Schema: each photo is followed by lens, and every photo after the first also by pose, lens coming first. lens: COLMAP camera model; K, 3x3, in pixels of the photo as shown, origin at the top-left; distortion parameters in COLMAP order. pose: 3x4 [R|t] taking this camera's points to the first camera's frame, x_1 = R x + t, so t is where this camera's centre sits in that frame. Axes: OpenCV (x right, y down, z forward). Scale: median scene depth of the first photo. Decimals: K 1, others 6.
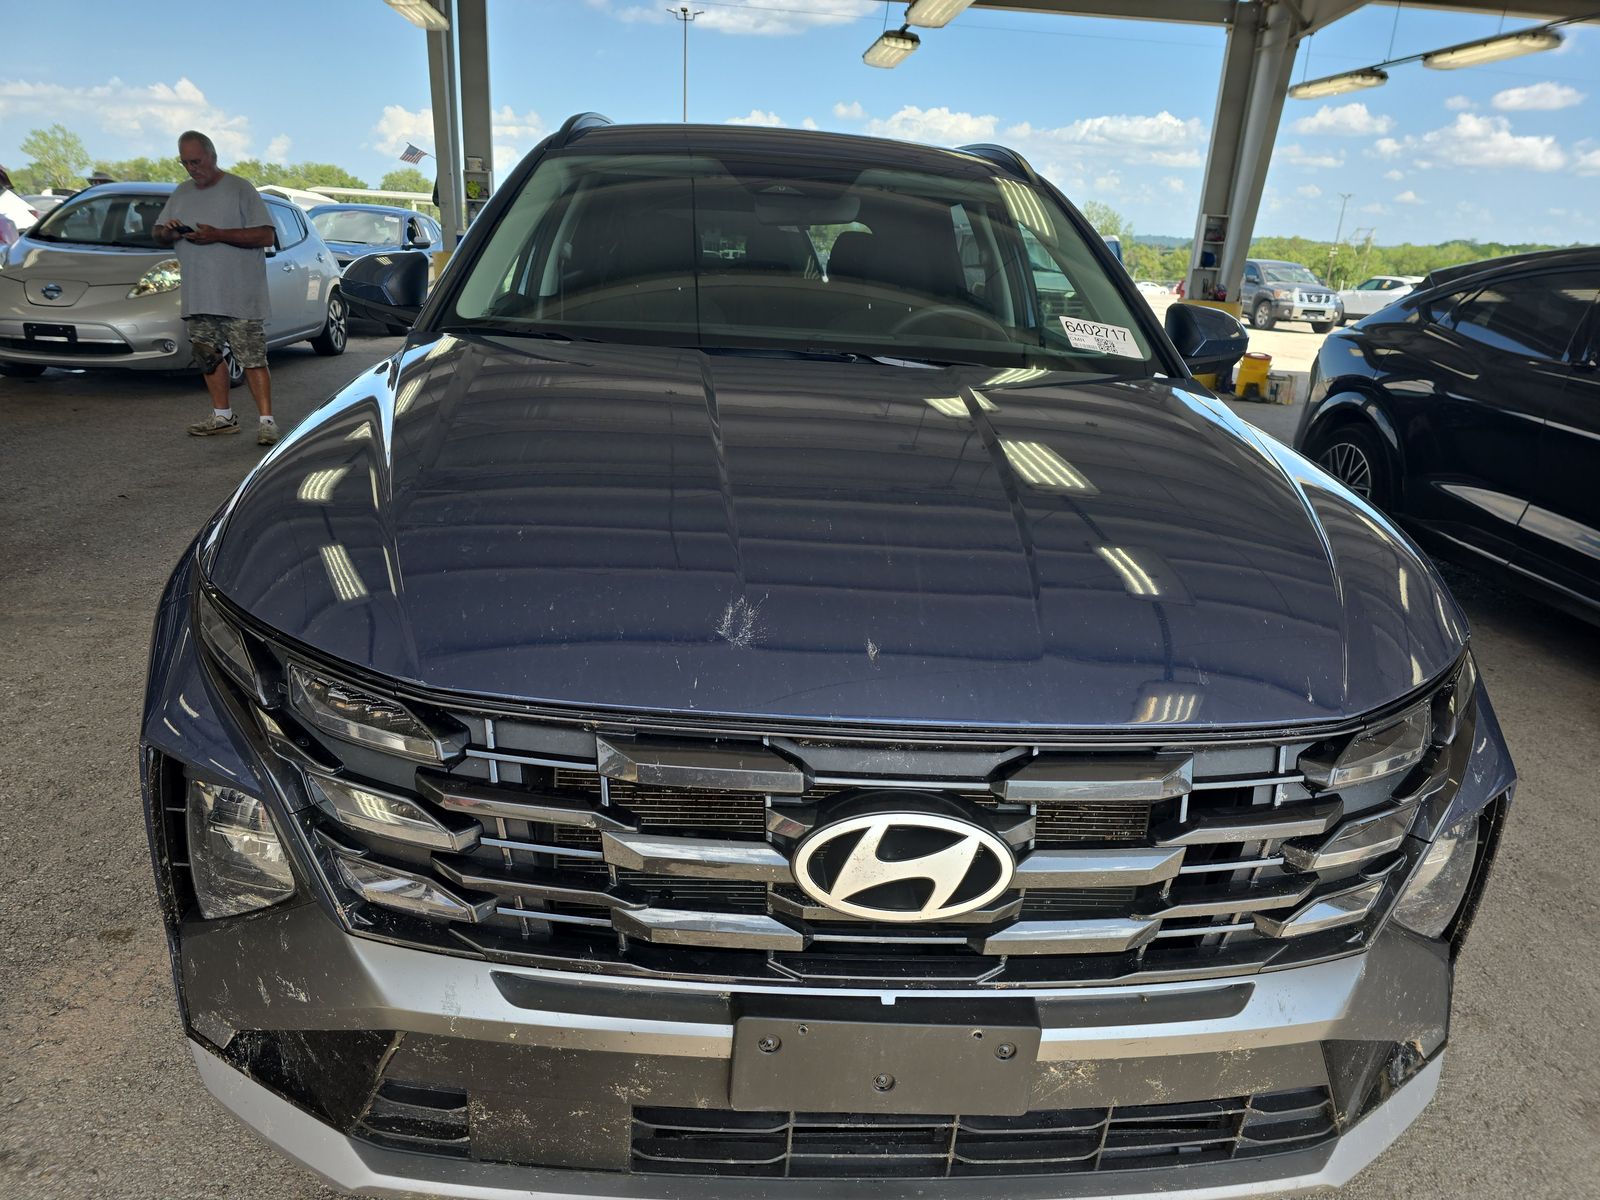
lens RADIAL K [[1074.7, 0, 811.8], [0, 1074.7, 600.9], [0, 0, 1]] dist [0.041376, -0.050916]
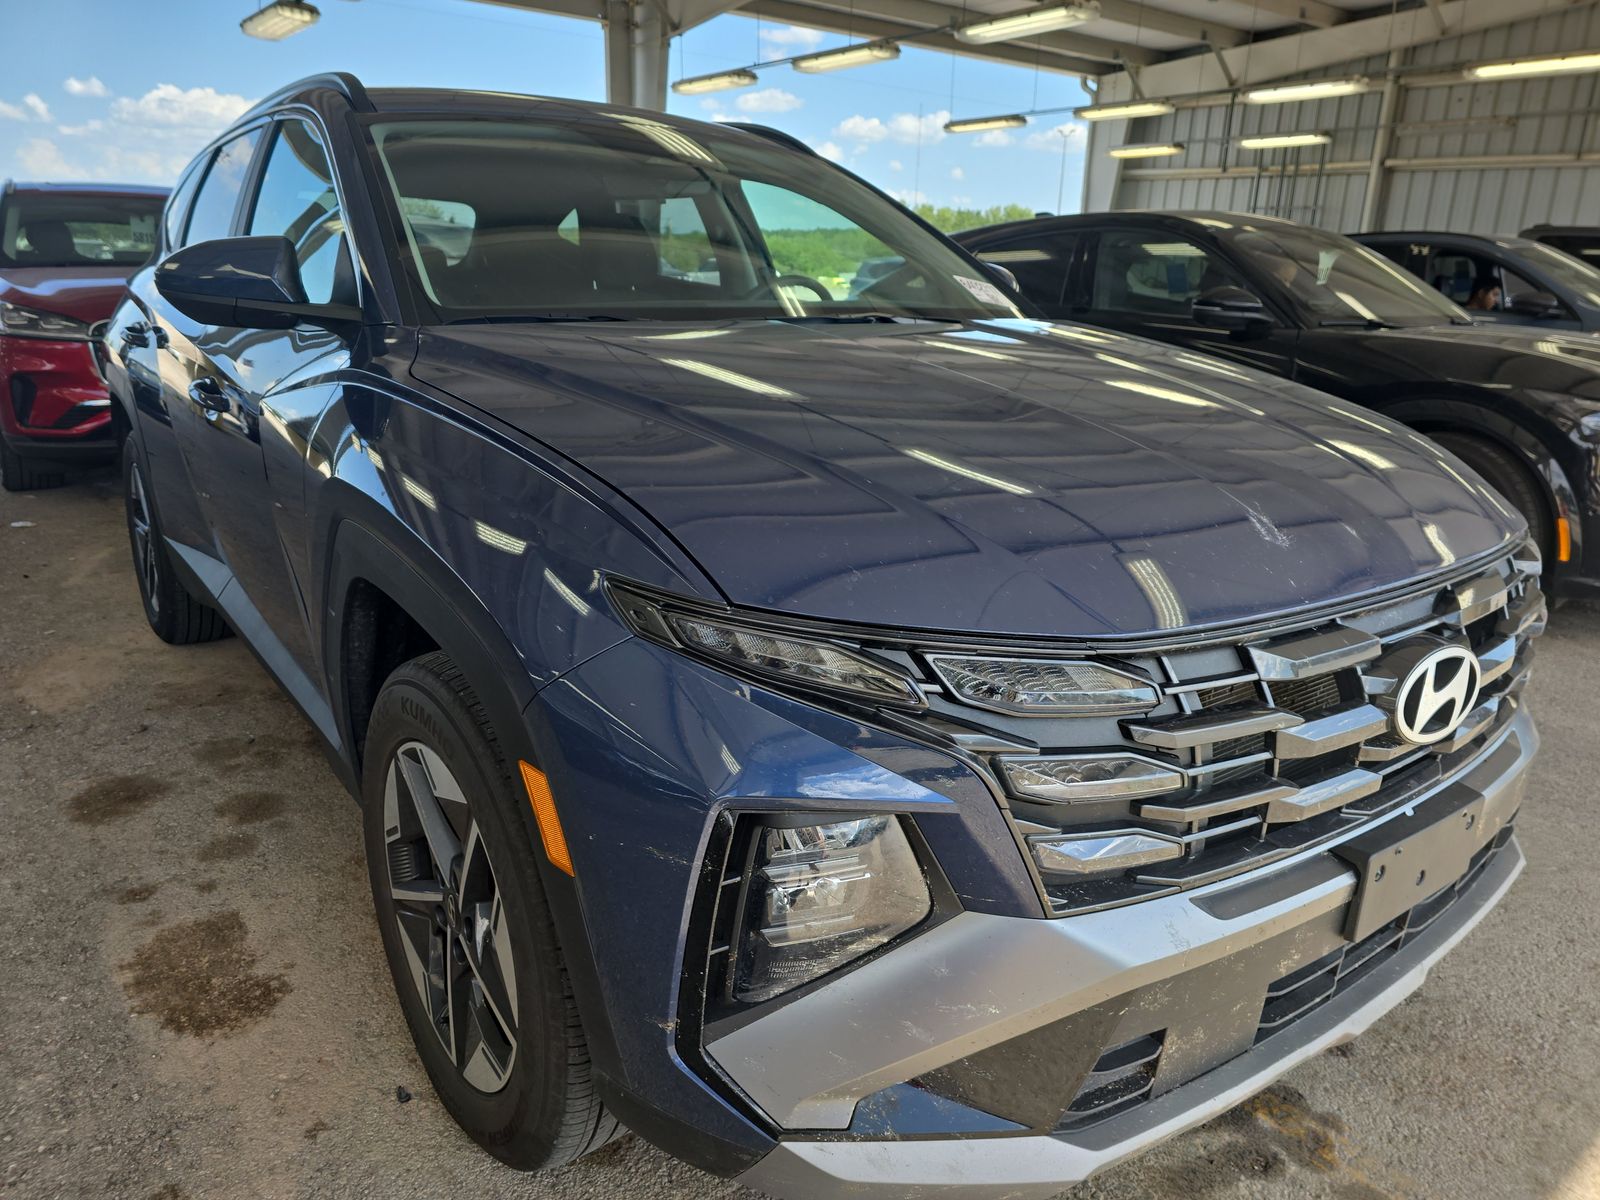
lens RADIAL K [[1114.5, 0, 752.2], [0, 1114.5, 591.2], [0, 0, 1]] dist [-0.004226, -0.004943]
pose [[0.840902, -0.184320, 0.508831, -0.173633], [0.189746, 0.980945, 0.041762, -0.010294], [-0.506833, 0.061431, 0.859853, 0.043948]]
